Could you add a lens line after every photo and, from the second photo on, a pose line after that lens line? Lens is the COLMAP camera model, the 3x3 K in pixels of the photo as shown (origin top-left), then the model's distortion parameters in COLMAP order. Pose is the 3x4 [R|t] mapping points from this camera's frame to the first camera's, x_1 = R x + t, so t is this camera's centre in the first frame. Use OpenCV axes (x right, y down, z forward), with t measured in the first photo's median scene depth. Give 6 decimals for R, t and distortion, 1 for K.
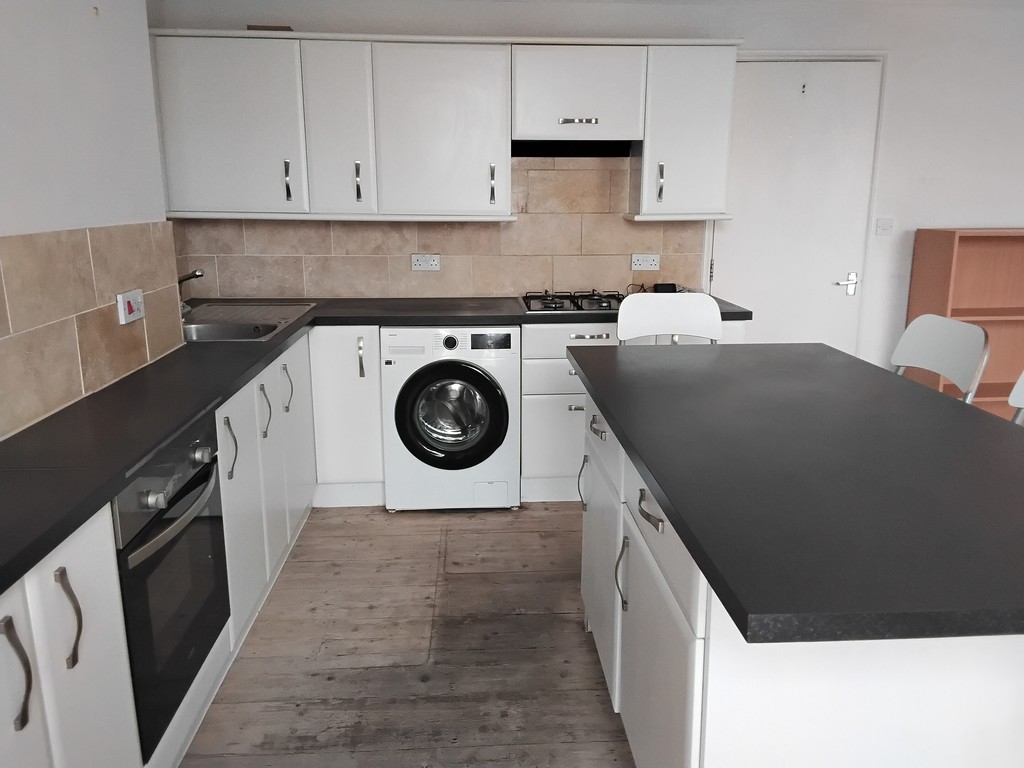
lens RADIAL K [[796.4, 0, 521.4], [0, 796.4, 367.1], [0, 0, 1]] dist [0.135884, -0.188844]
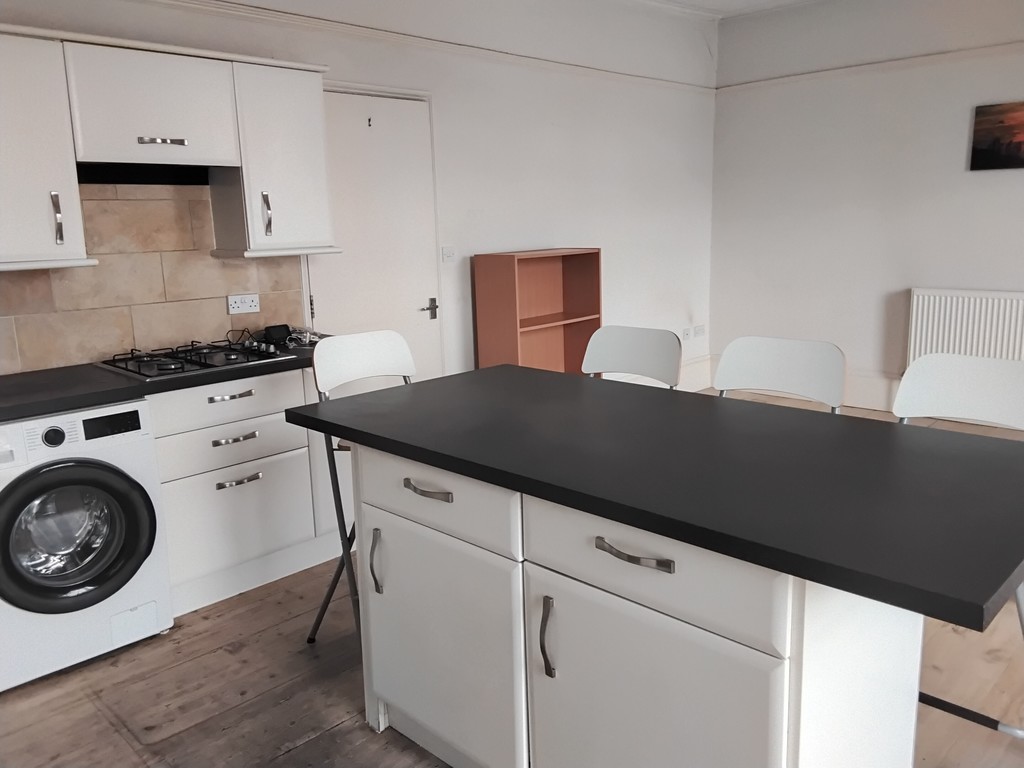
lens RADIAL K [[796.4, 0, 521.4], [0, 796.4, 367.1], [0, 0, 1]] dist [0.135884, -0.188844]
pose [[0.742521, -0.144010, 0.654158, -0.229401], [0.168754, 0.985332, 0.025367, -0.037358], [-0.648216, 0.091557, 0.755932, 0.153728]]
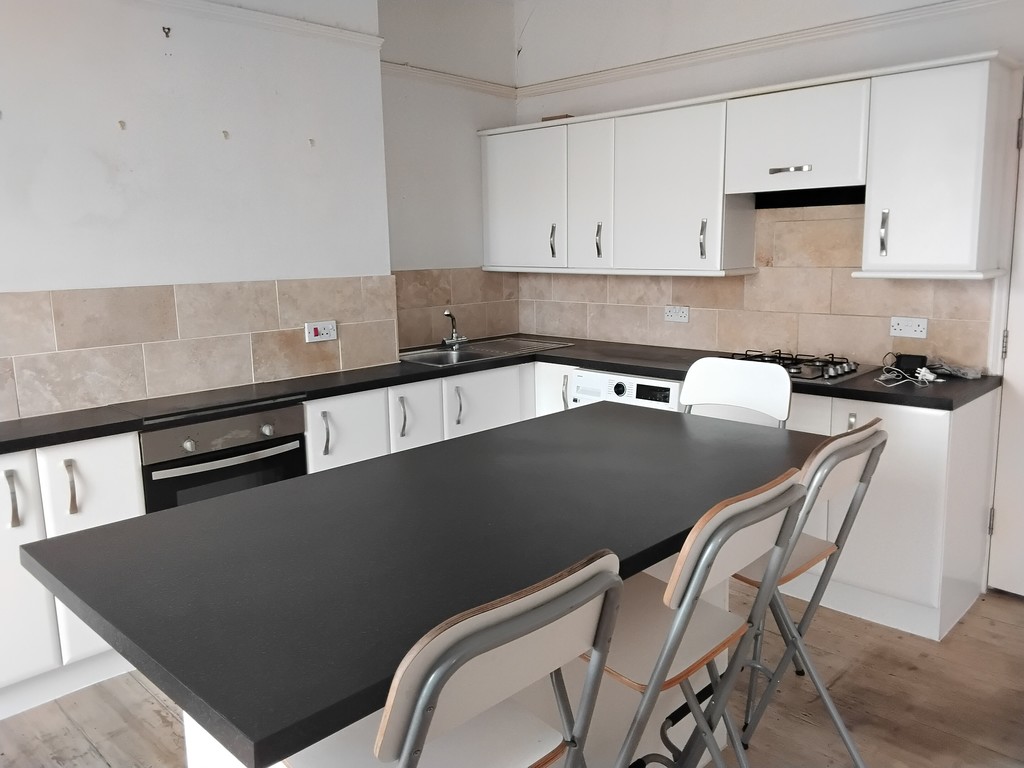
lens RADIAL K [[796.4, 0, 521.4], [0, 796.4, 367.1], [0, 0, 1]] dist [0.135884, -0.188844]
pose [[0.669932, 0.103177, -0.735219, 0.555570], [-0.139985, 0.990088, 0.011390, -0.049714], [0.729106, 0.095289, 0.677734, 0.169874]]
